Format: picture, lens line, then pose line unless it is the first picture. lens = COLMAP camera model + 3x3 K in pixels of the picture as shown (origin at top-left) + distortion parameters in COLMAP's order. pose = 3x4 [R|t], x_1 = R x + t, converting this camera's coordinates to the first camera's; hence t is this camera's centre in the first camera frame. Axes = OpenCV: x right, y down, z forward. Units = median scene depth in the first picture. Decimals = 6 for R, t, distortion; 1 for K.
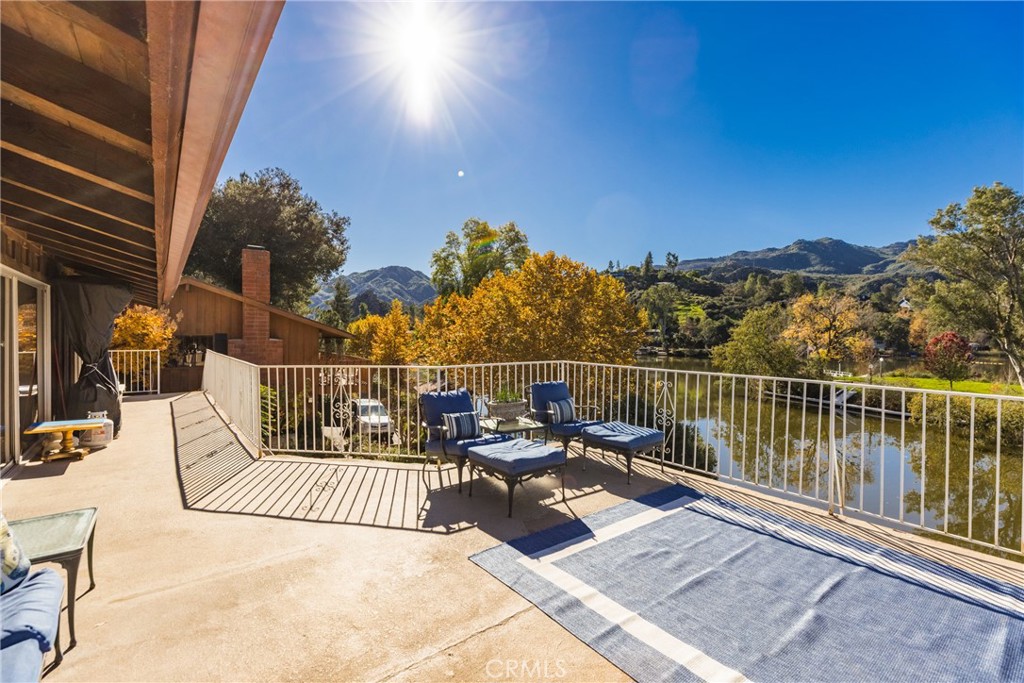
lens RADIAL K [[457.4, 0, 515.9], [0, 457.4, 339.4], [0, 0, 1]] dist [0.004322, -0.000376]
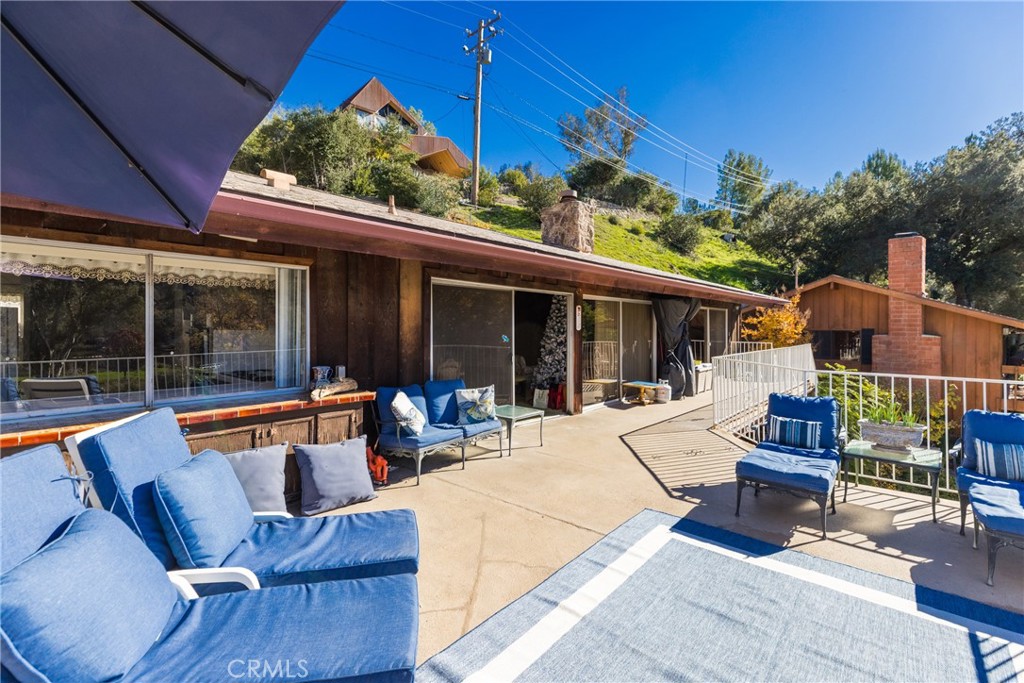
lens RADIAL K [[457.4, 0, 515.8], [0, 457.4, 334.9], [0, 0, 1]] dist [0.004322, -0.000376]
pose [[0.186323, 0.014958, -0.982375, 0.185371], [-0.010299, 0.999859, 0.013271, -0.004926], [0.982434, 0.007645, 0.186451, 0.066275]]
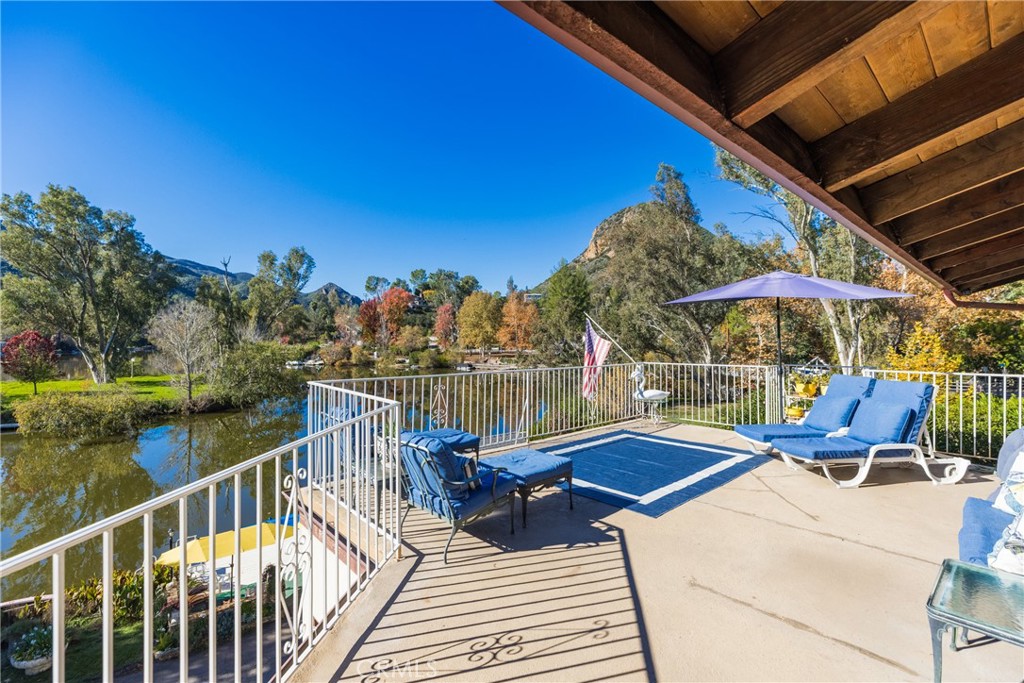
lens RADIAL K [[457.4, 0, 518.4], [0, 457.4, 337.1], [0, 0, 1]] dist [0.004322, -0.000376]
pose [[-0.068665, -0.007552, 0.997611, -0.231266], [0.008505, 0.999931, 0.008155, -0.008914], [-0.997603, 0.009044, -0.068596, 0.248857]]
